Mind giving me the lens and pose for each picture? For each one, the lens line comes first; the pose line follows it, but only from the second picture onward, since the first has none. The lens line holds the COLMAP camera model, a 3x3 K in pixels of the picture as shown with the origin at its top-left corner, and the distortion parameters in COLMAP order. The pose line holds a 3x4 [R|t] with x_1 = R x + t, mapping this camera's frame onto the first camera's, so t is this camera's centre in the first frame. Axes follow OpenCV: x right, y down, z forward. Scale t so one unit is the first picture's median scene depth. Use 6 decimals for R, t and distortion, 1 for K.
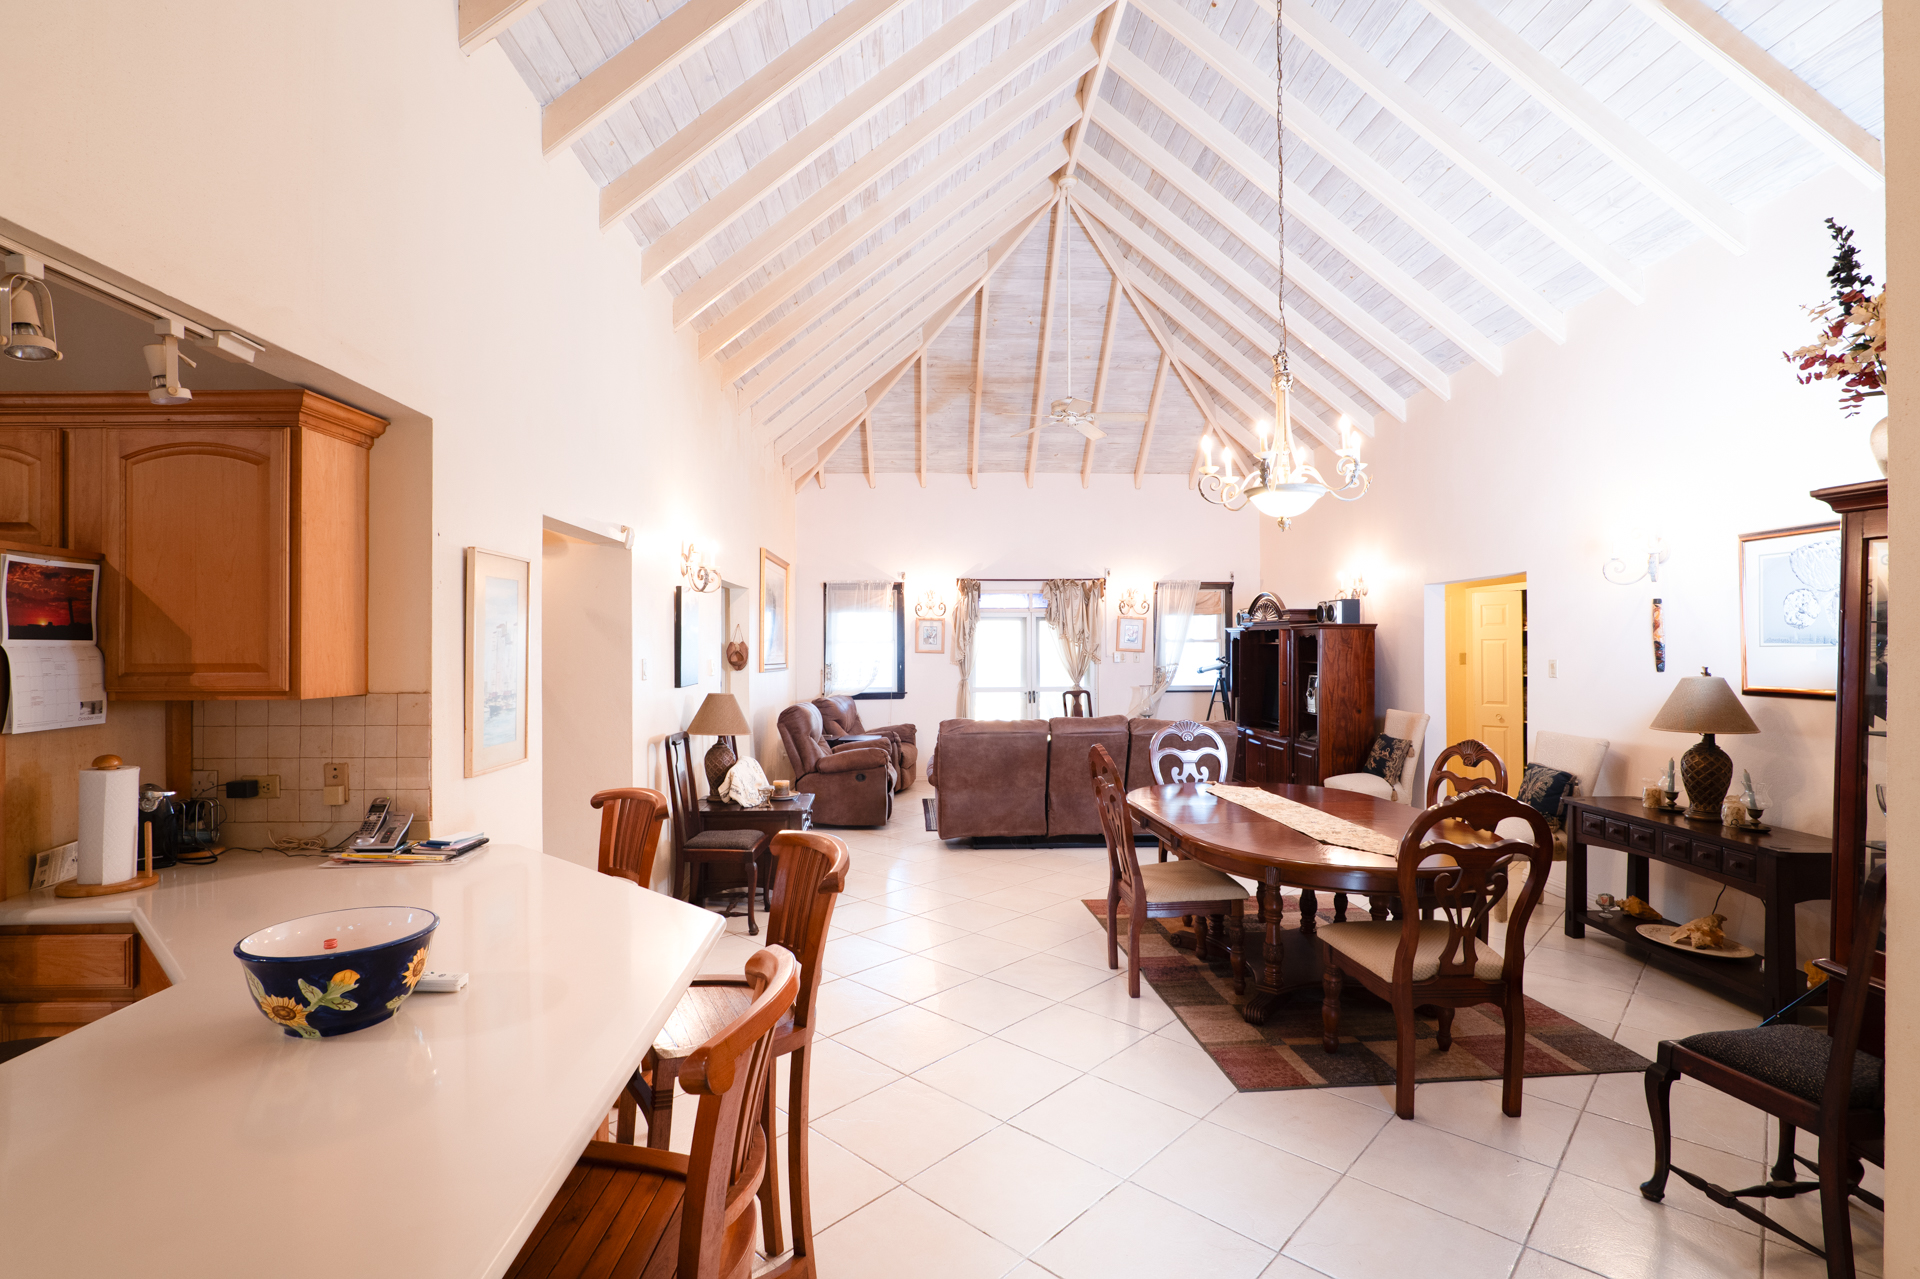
lens RADIAL K [[912.3, 0, 960.4], [0, 912.3, 643.5], [0, 0, 1]] dist [-0.020877, -0.000011]
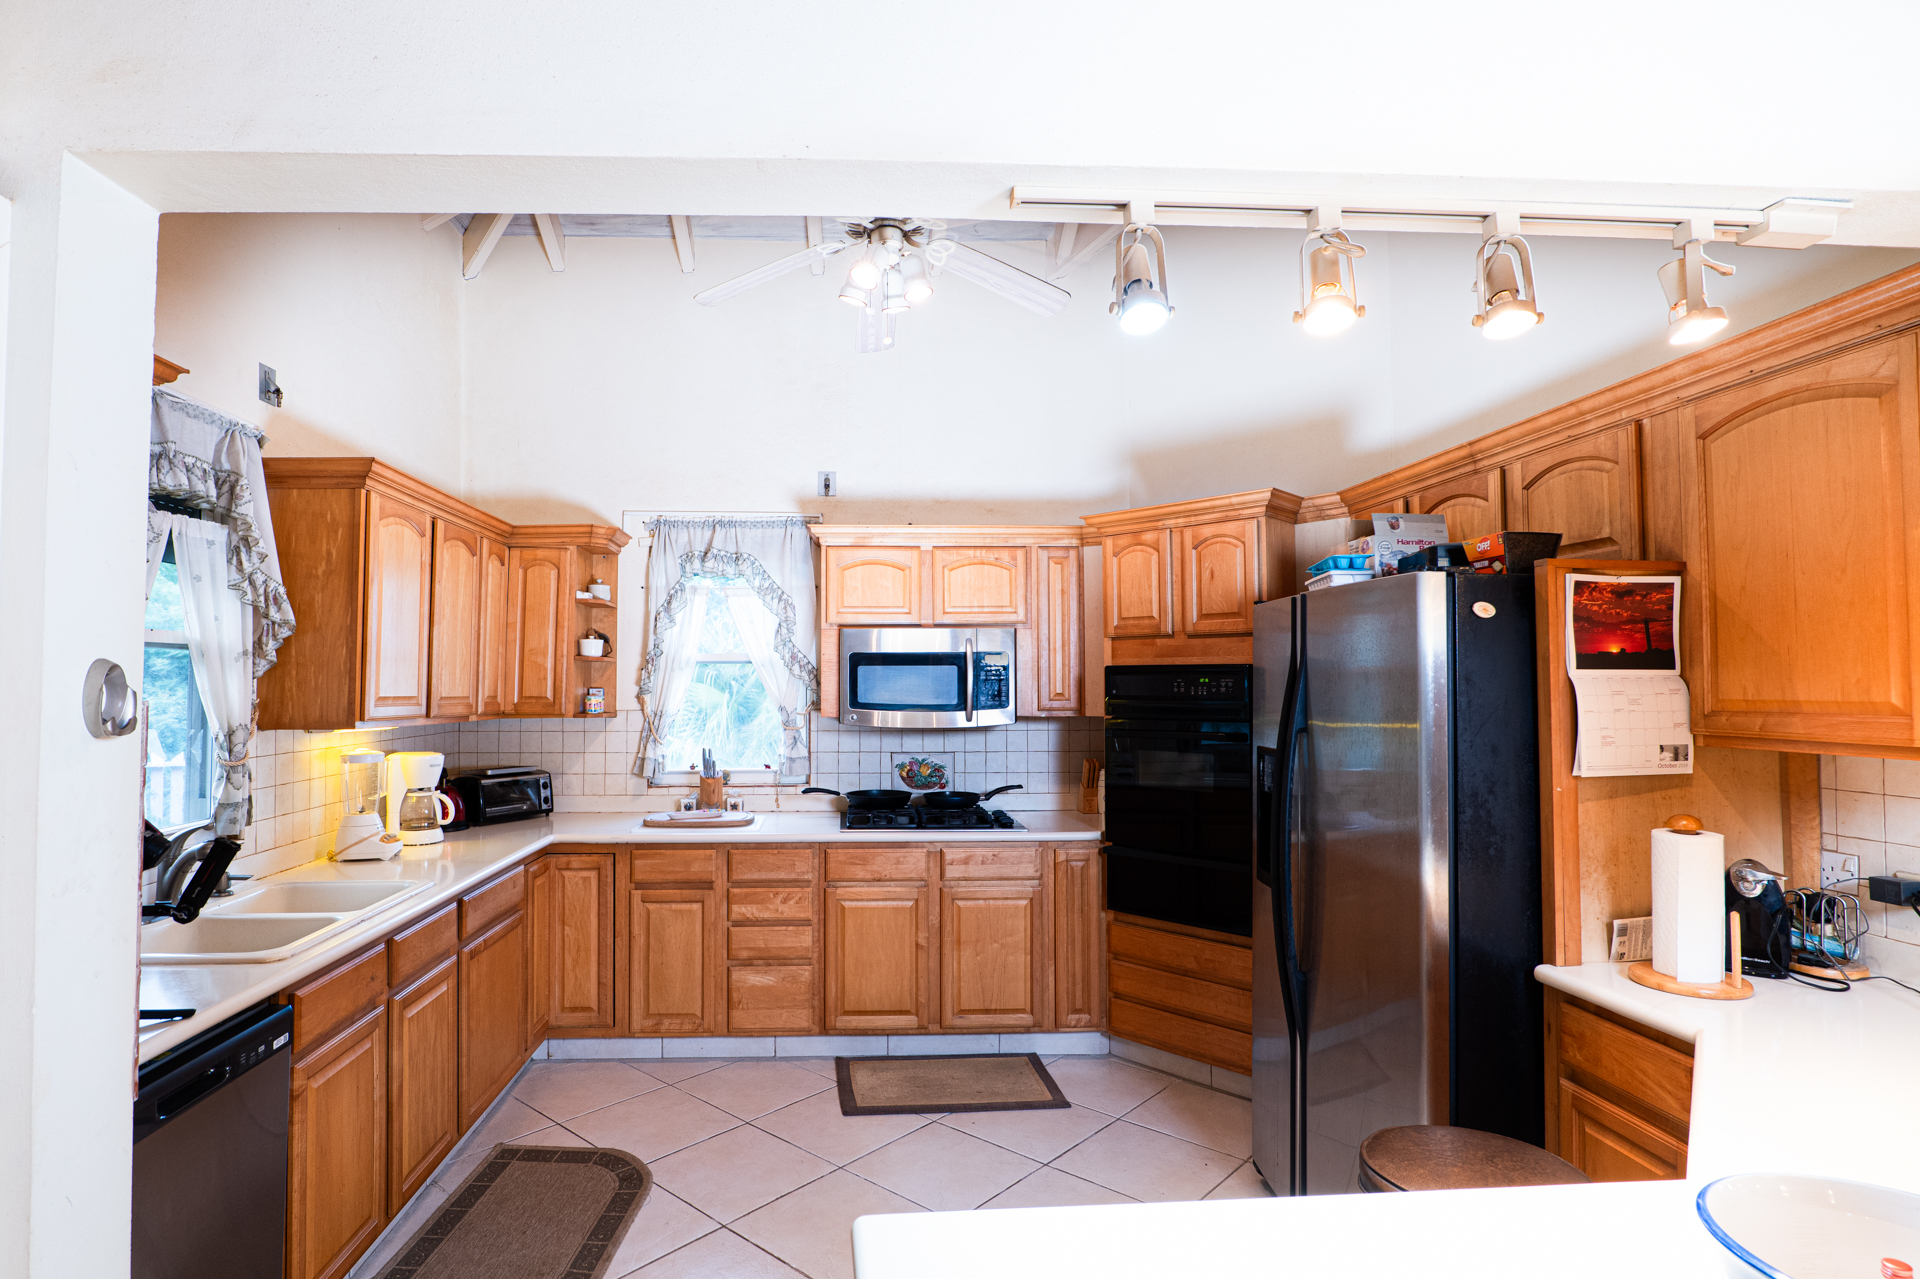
lens RADIAL K [[912.3, 0, 960.4], [0, 912.3, 643.5], [0, 0, 1]] dist [-0.020877, -0.000011]
pose [[0.006432, -0.033975, -0.999402, -0.157036], [0.002567, 0.999420, -0.033959, -0.001088], [0.999976, -0.002347, 0.006516, 0.346811]]
